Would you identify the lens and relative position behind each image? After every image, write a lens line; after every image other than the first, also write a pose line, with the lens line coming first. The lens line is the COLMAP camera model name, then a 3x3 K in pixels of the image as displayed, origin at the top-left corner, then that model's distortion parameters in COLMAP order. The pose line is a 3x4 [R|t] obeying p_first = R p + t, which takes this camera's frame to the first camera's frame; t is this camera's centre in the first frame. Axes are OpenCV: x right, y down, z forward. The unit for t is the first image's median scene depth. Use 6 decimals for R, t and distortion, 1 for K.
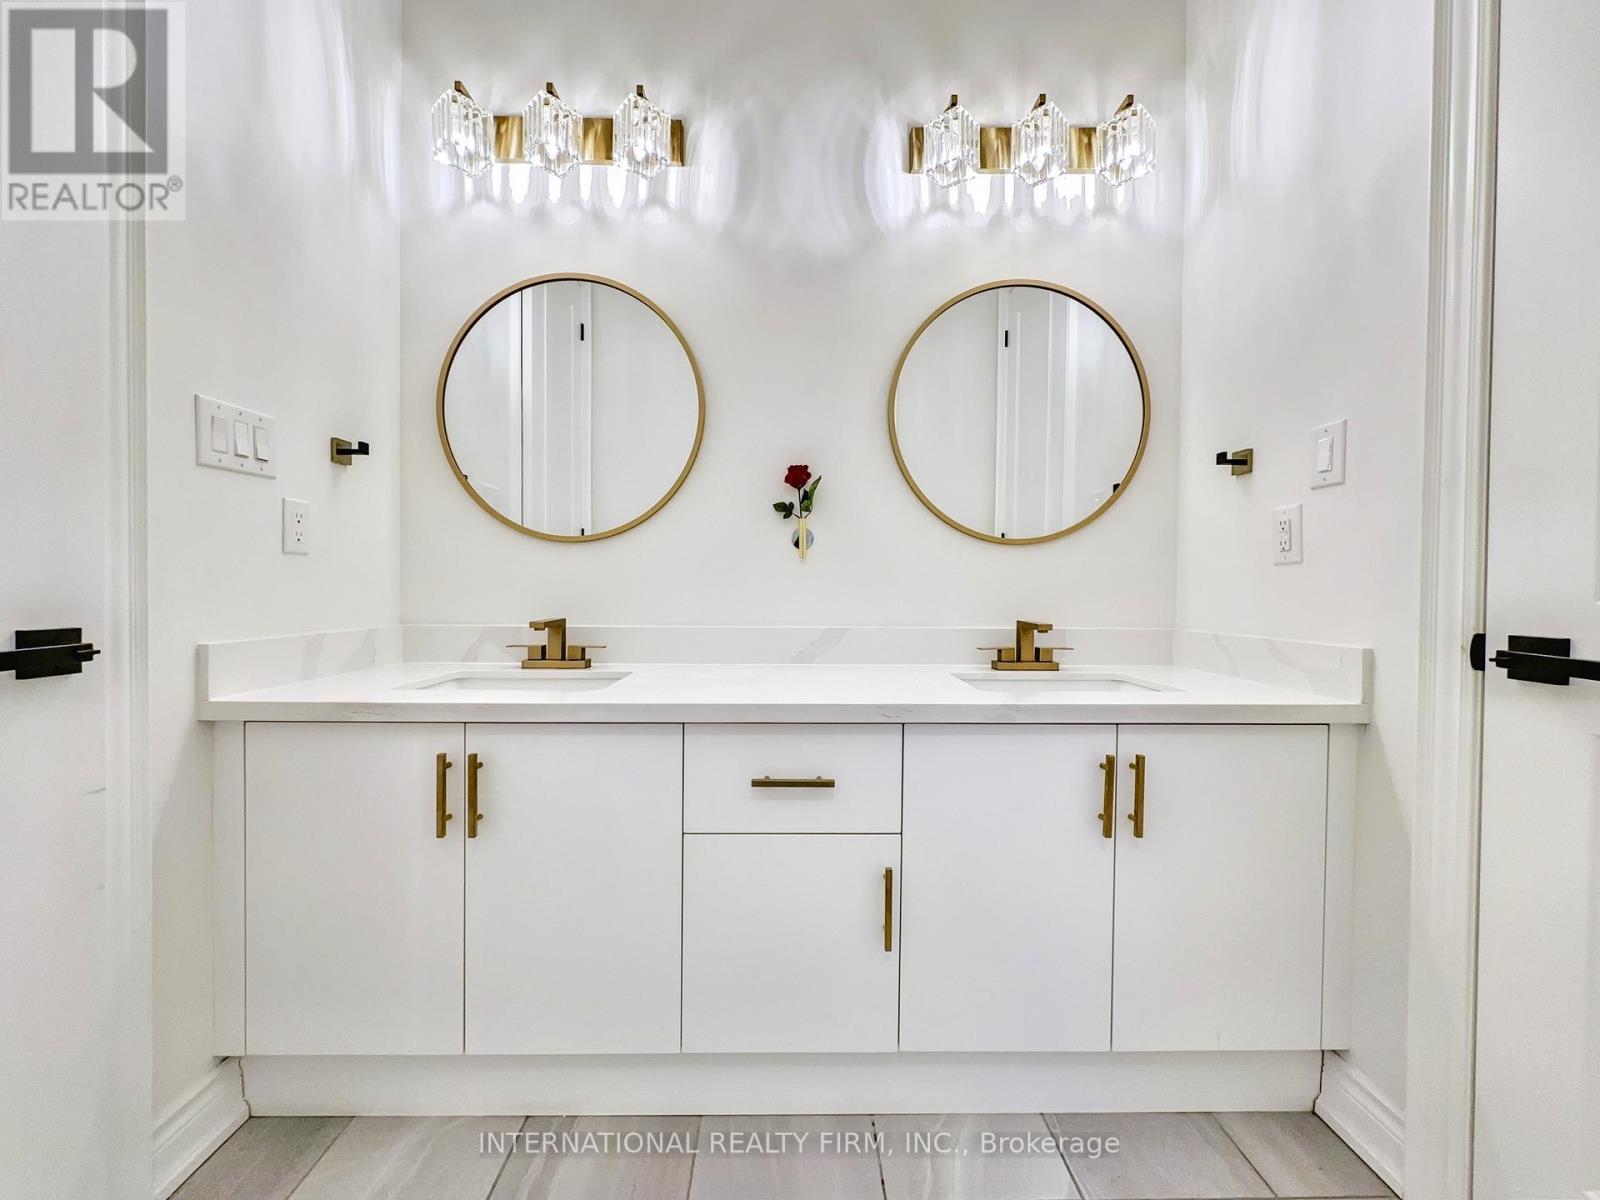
lens RADIAL K [[644.1, 0, 800.0], [0, 644.1, 600.0], [0, 0, 1]] dist [0.000189, 0.000367]
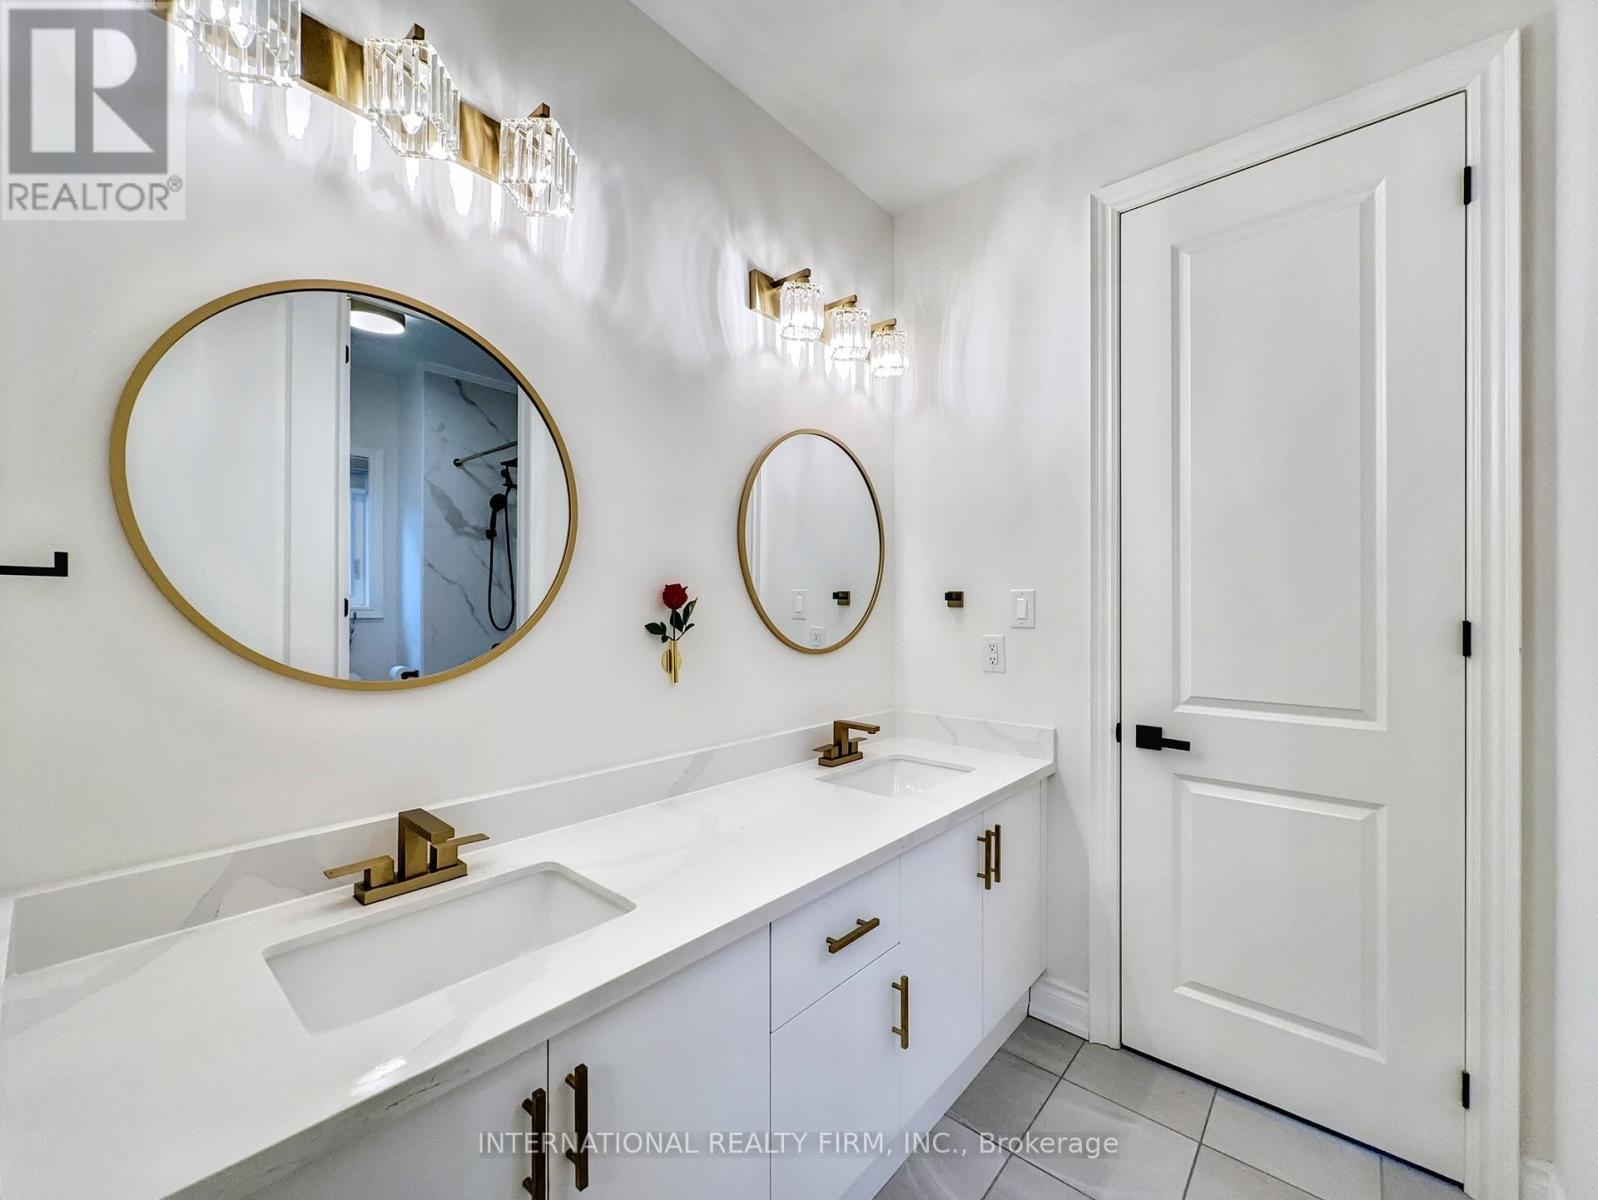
lens RADIAL K [[658.2, 0, 798.9], [0, 658.2, 601.5], [0, 0, 1]] dist [0.002659, 0.000247]
pose [[0.666737, -0.000405, 0.745293, -0.593681], [0.011175, 0.999893, -0.009454, -0.172561], [-0.745209, 0.014632, 0.666670, 0.227457]]
